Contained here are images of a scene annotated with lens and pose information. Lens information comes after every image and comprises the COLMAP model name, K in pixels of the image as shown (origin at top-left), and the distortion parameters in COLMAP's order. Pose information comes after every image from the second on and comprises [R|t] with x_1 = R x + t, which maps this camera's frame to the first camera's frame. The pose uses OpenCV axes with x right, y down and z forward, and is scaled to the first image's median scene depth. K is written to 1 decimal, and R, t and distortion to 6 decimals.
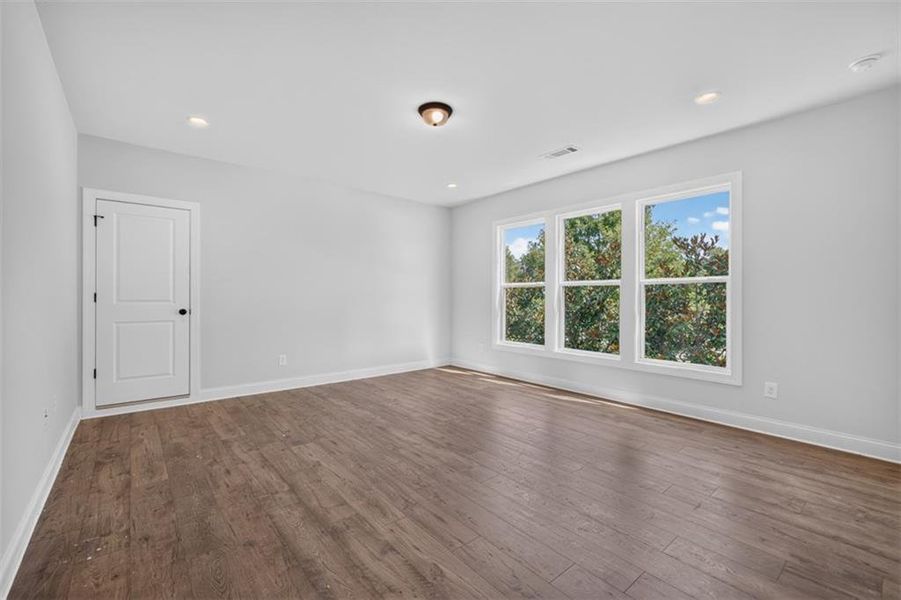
lens RADIAL K [[384.1, 0, 446.4], [0, 384.1, 301.5], [0, 0, 1]] dist [0.012153, 0.000983]
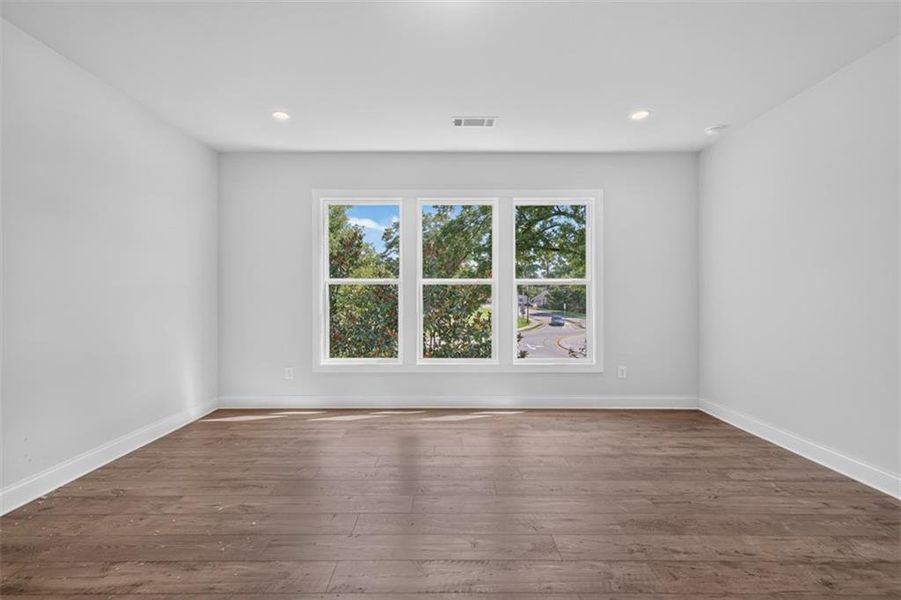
lens RADIAL K [[387.6, 0, 449.0], [0, 387.6, 299.8], [0, 0, 1]] dist [0.019913, -0.001433]
pose [[0.633839, -0.008161, 0.773422, -0.472082], [0.010864, 0.999940, 0.001648, -0.010253], [-0.773388, 0.007358, 0.633890, 0.640821]]
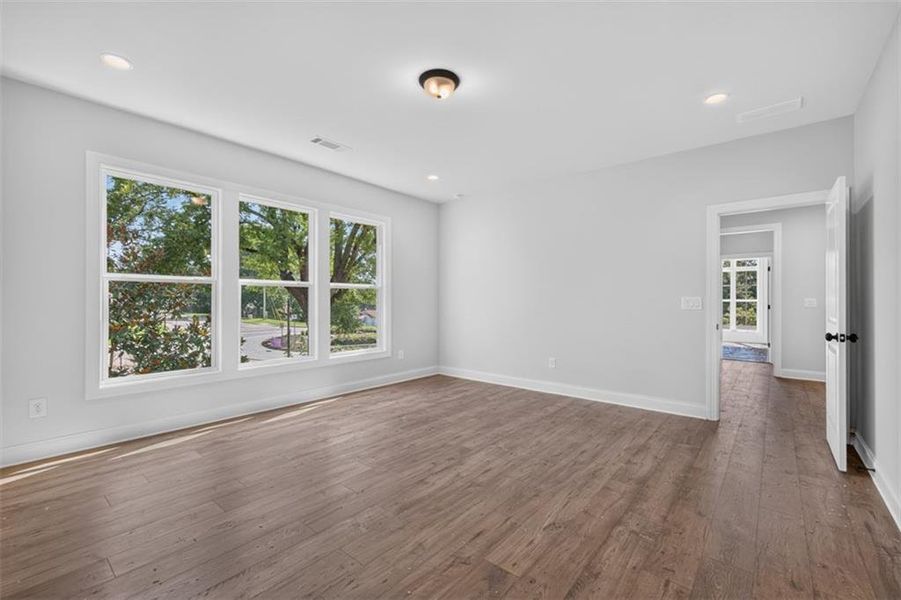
lens RADIAL K [[384.1, 0, 455.0], [0, 384.1, 307.5], [0, 0, 1]] dist [0.012153, 0.000983]
pose [[-0.190939, -0.023045, 0.981331, -0.840845], [0.005150, 0.999687, 0.024479, -0.016623], [-0.981588, 0.009728, -0.190761, 1.089324]]
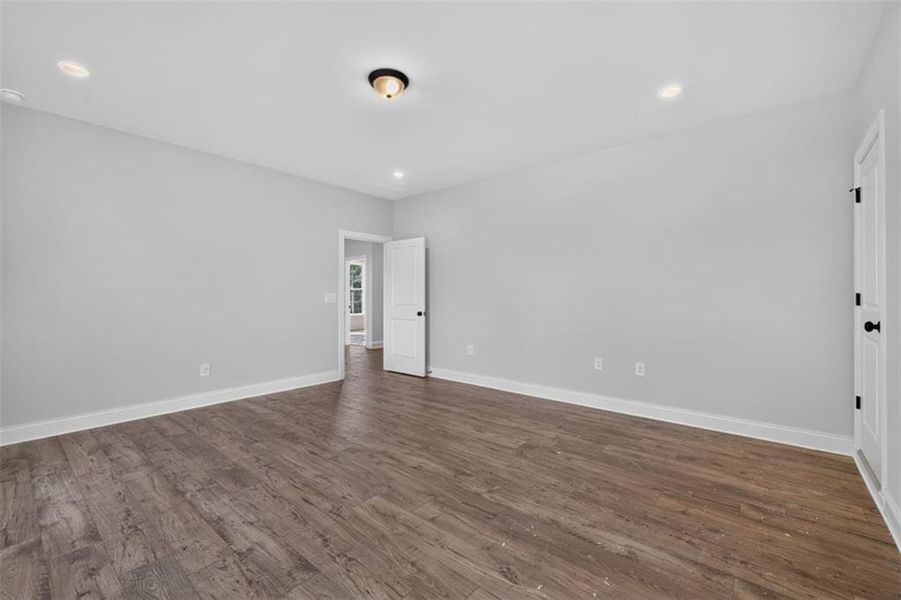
lens RADIAL K [[384.1, 0, 447.6], [0, 384.1, 302.1], [0, 0, 1]] dist [0.012153, 0.000983]
pose [[-0.984443, -0.001006, -0.175700, -0.010275], [-0.005714, 0.999638, 0.026288, -0.021034], [0.175610, 0.026883, -0.984093, 1.805060]]
